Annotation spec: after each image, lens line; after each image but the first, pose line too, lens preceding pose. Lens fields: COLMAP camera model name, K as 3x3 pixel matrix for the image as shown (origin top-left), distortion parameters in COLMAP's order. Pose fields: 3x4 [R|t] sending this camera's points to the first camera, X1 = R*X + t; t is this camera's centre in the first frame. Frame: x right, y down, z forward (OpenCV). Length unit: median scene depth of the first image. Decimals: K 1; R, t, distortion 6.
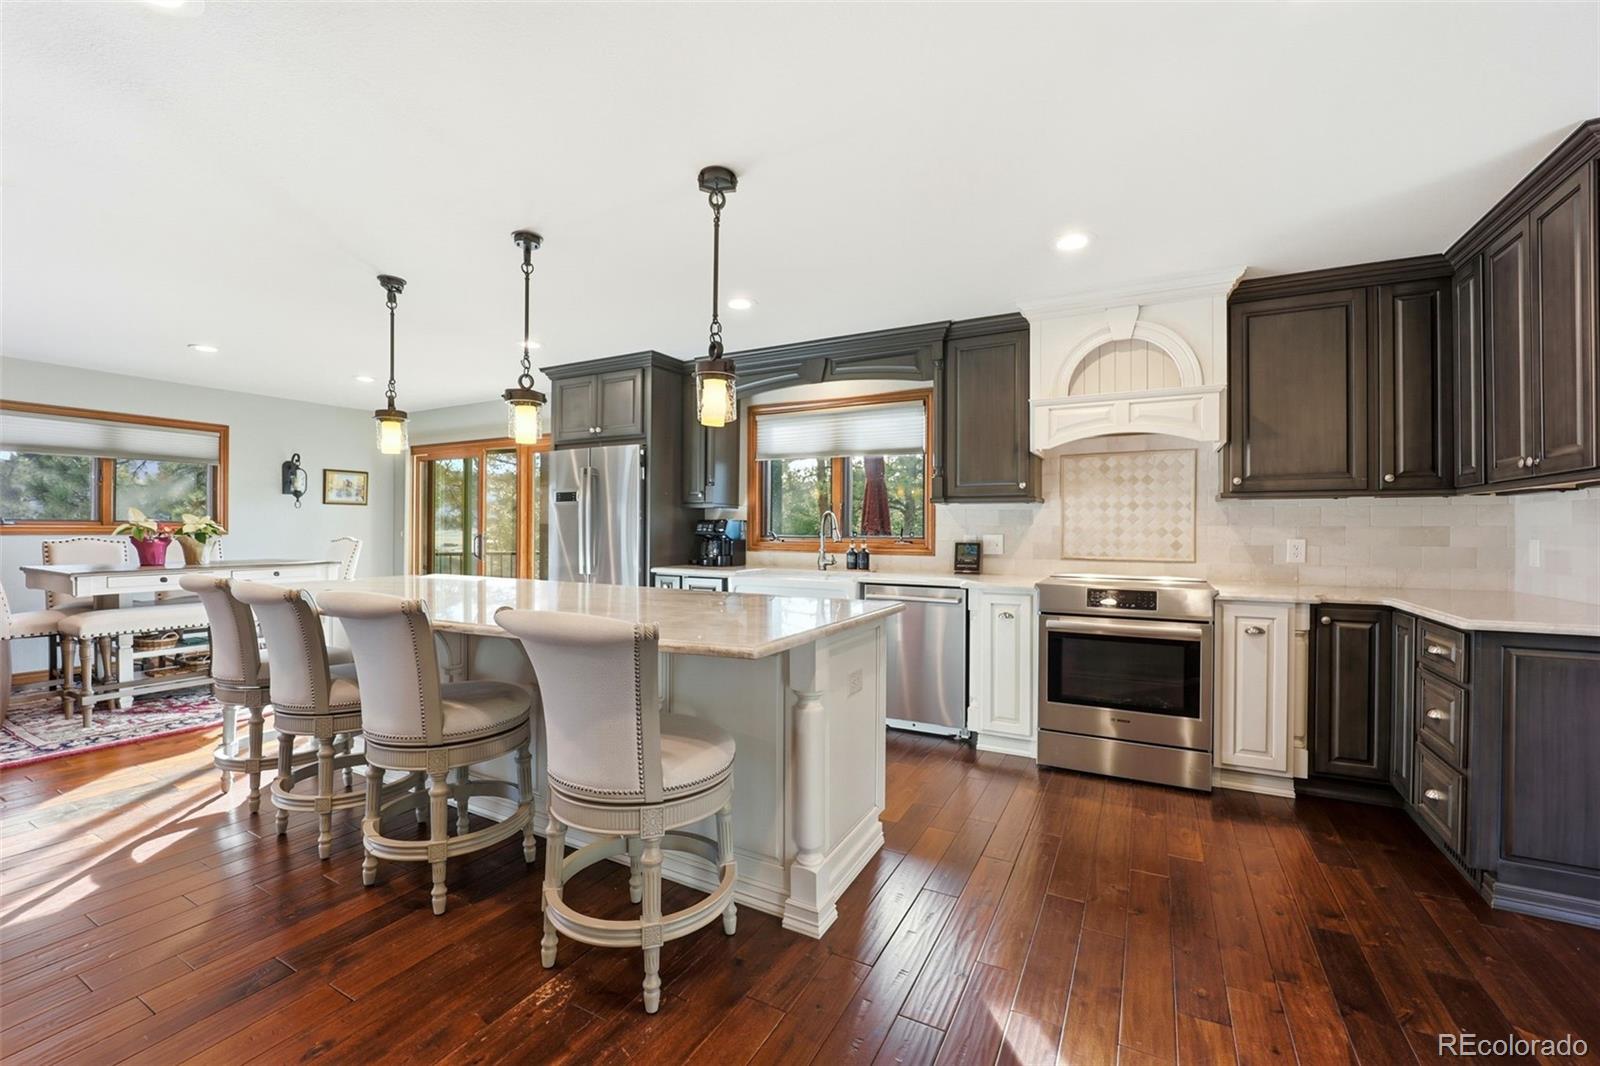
lens RADIAL K [[655.7, 0, 800.0], [0, 655.7, 533.0], [0, 0, 1]] dist [-0.028602, -0.000419]
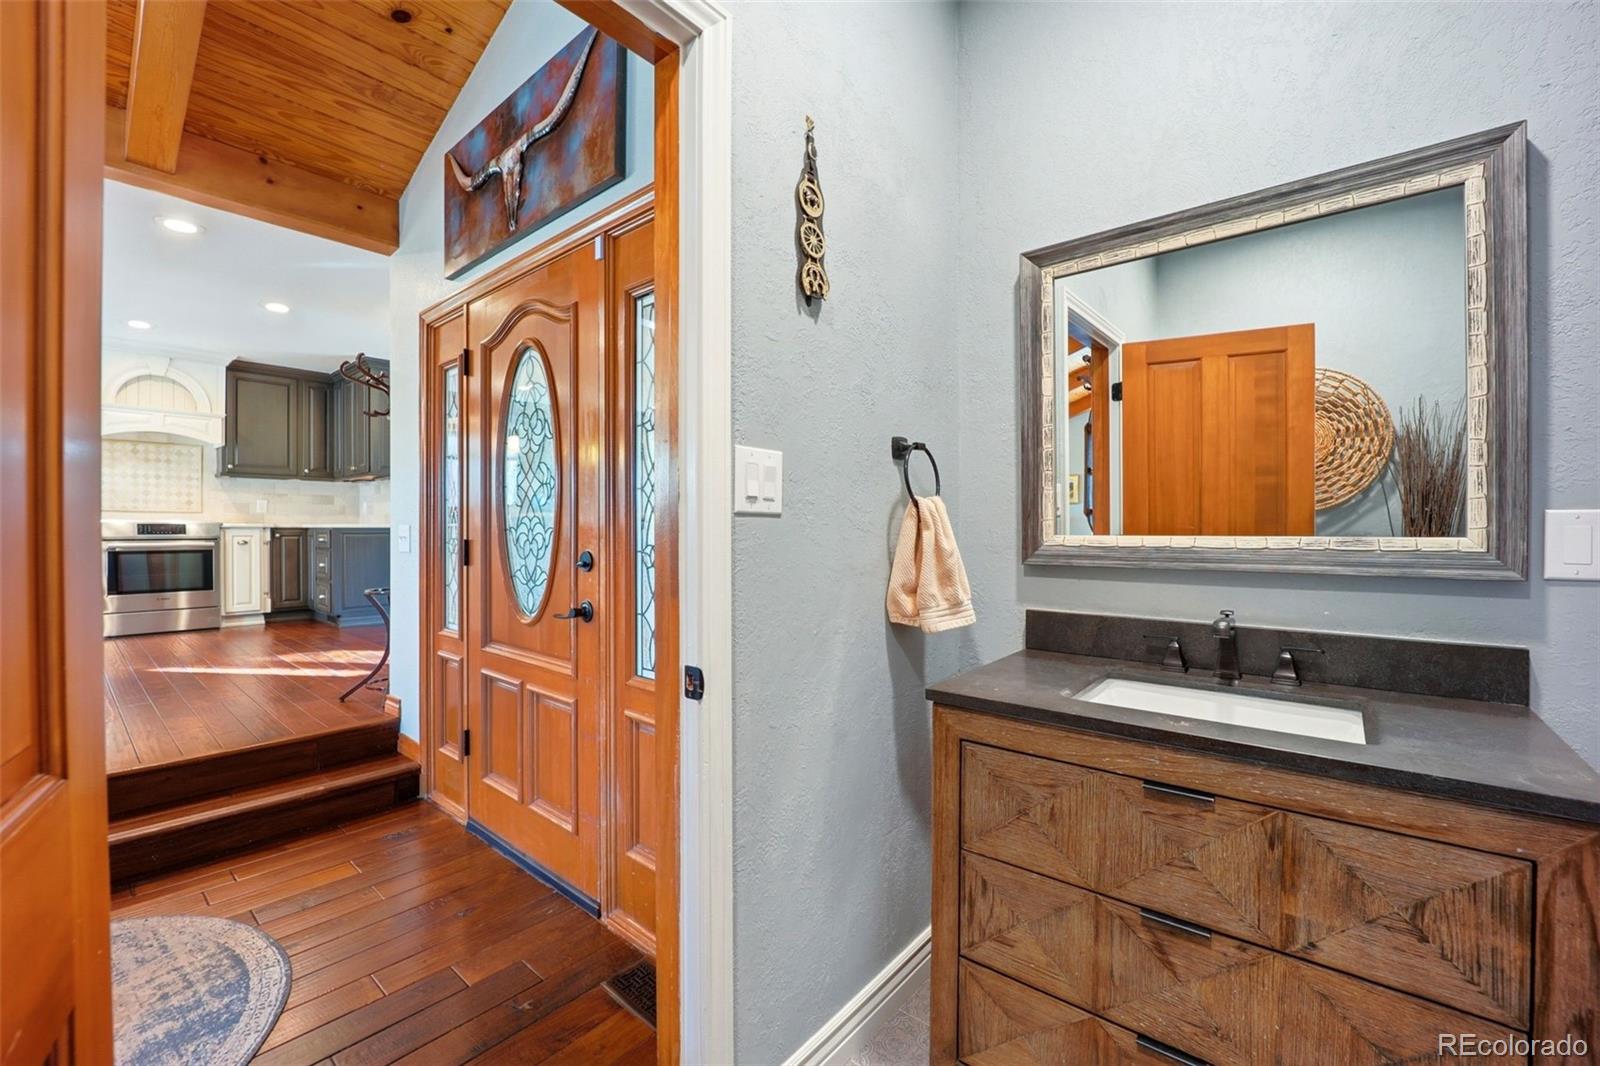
lens RADIAL K [[655.7, 0, 800.0], [0, 655.7, 533.0], [0, 0, 1]] dist [-0.028602, -0.000419]
pose [[0.205896, -0.008887, 0.978533, -0.742698], [-0.000714, 0.999957, 0.009232, 0.086460], [-0.978574, -0.002600, 0.205881, -0.922968]]
